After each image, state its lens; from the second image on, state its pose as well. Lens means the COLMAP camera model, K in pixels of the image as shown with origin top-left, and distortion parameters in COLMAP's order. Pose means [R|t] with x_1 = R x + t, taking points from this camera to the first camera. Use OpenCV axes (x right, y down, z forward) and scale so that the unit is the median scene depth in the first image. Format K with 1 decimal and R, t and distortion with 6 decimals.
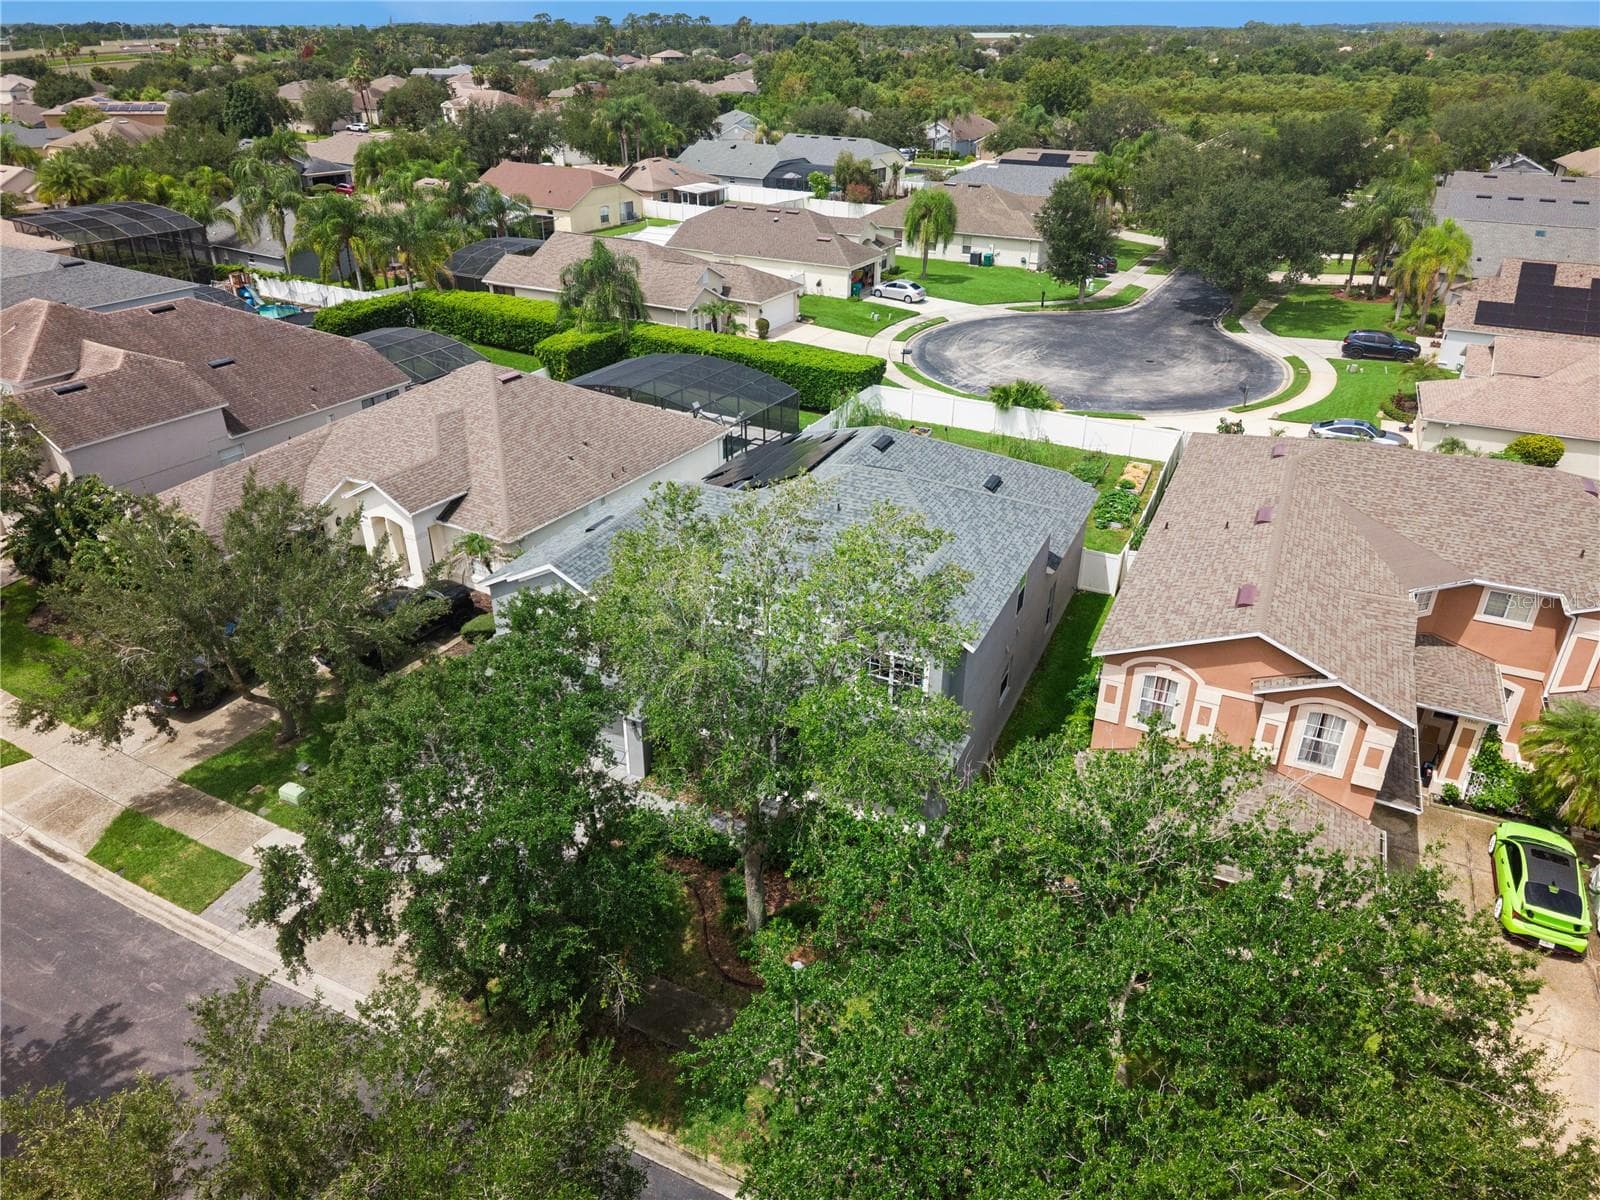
lens RADIAL K [[1098.2, 0, 800.0], [0, 1098.2, 600.0], [0, 0, 1]] dist [-0.008470, -0.001222]
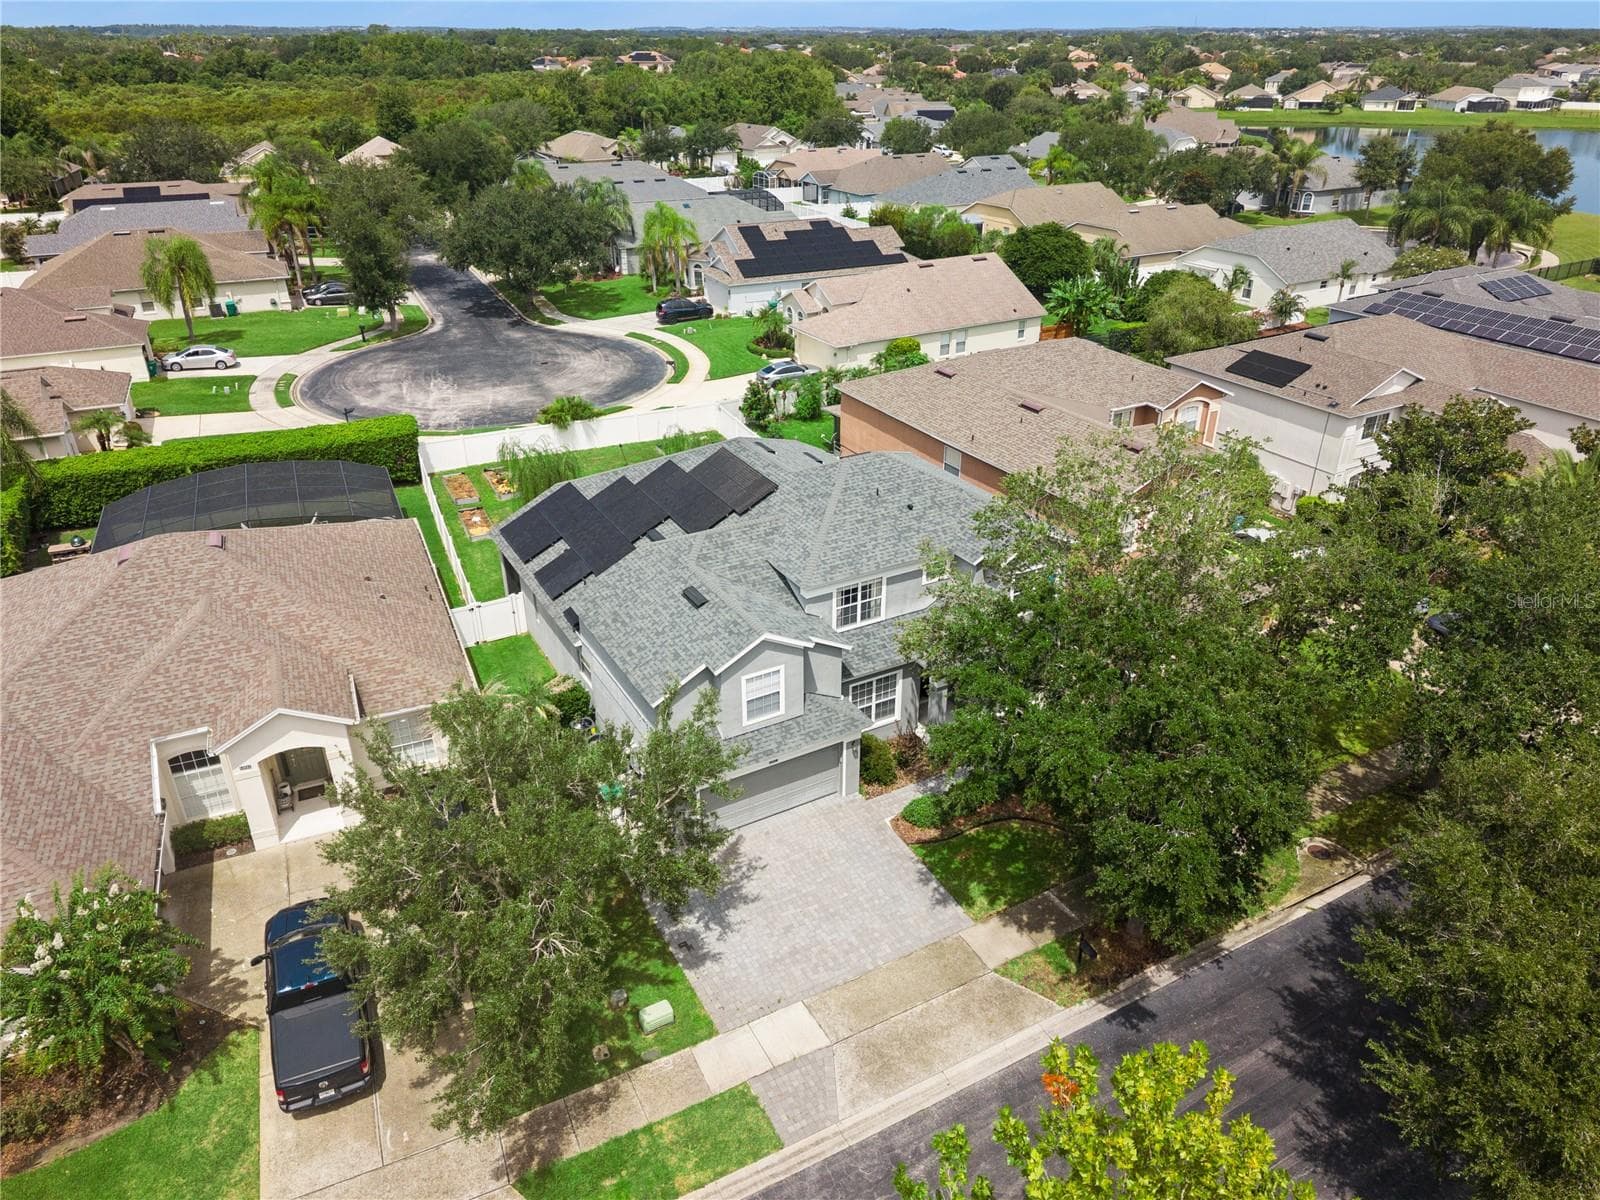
lens RADIAL K [[1098.2, 0, 800.0], [0, 1098.2, 600.0], [0, 0, 1]] dist [-0.008470, -0.001222]
pose [[0.576524, -0.374553, 0.726175, -0.427951], [0.374981, 0.910911, 0.172134, -0.103372], [-0.725954, 0.173062, 0.665612, 0.151552]]
